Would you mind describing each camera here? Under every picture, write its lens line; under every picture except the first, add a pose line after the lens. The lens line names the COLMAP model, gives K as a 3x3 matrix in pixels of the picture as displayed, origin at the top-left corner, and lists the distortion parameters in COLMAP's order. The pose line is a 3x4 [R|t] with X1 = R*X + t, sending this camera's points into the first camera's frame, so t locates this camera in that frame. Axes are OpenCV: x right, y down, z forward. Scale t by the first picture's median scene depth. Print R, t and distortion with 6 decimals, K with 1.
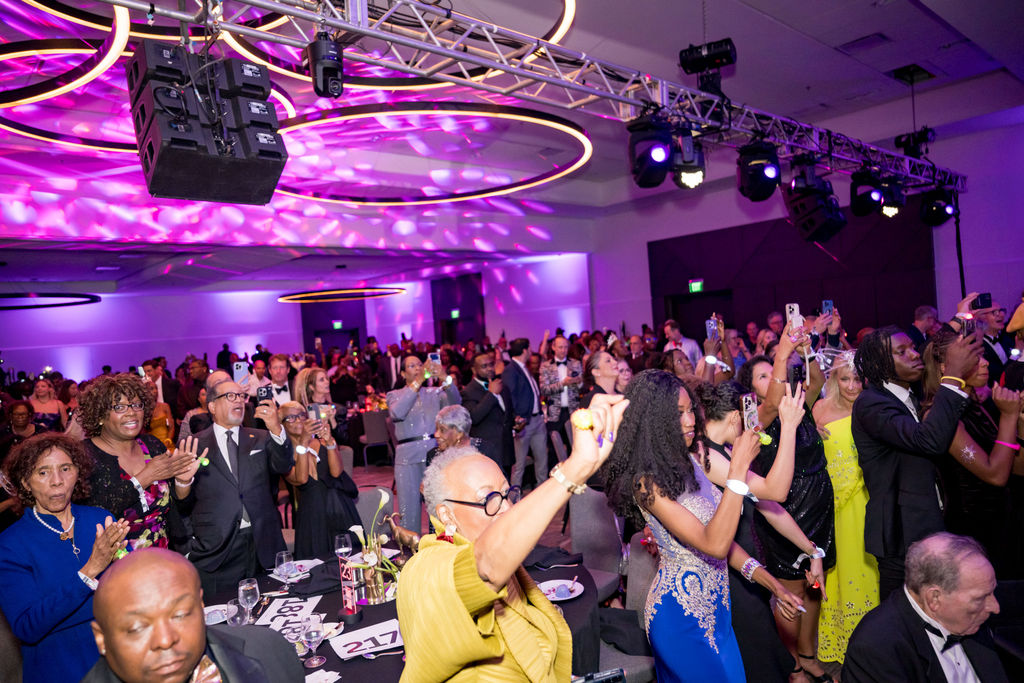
lens RADIAL K [[693.5, 0, 512.0], [0, 693.5, 341.5], [0, 0, 1]] dist [0.005745, 0.001764]
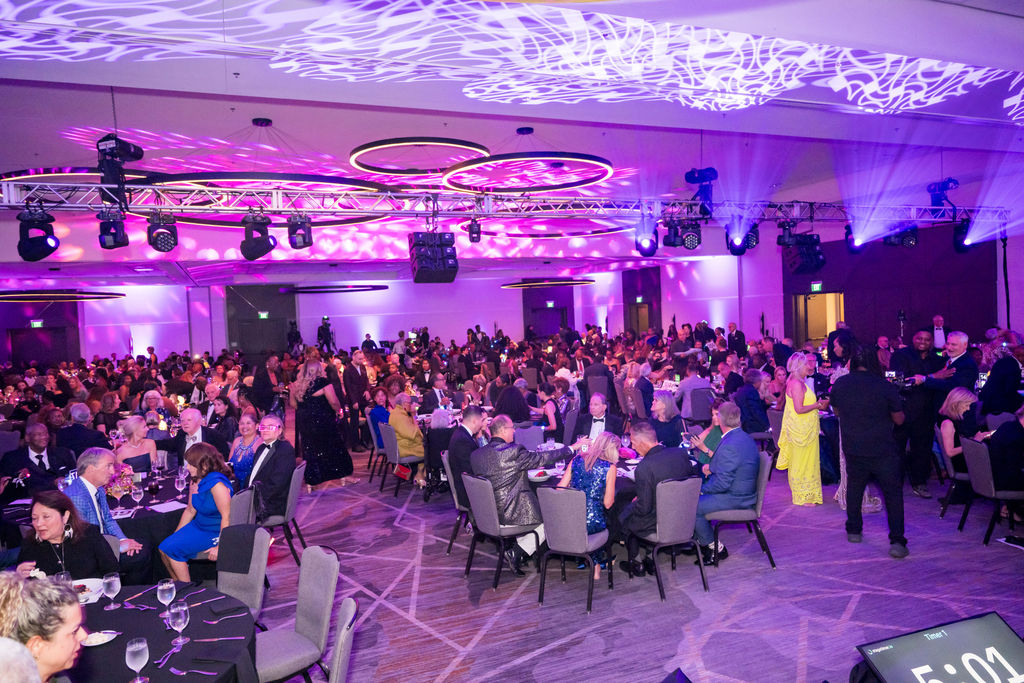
lens RADIAL K [[693.5, 0, 512.0], [0, 693.5, 341.5], [0, 0, 1]] dist [0.005745, 0.001764]
pose [[0.942676, 0.046958, -0.330389, 0.190886], [-0.033847, 0.998399, 0.045328, -0.024091], [0.331989, -0.031547, 0.942756, -0.367027]]
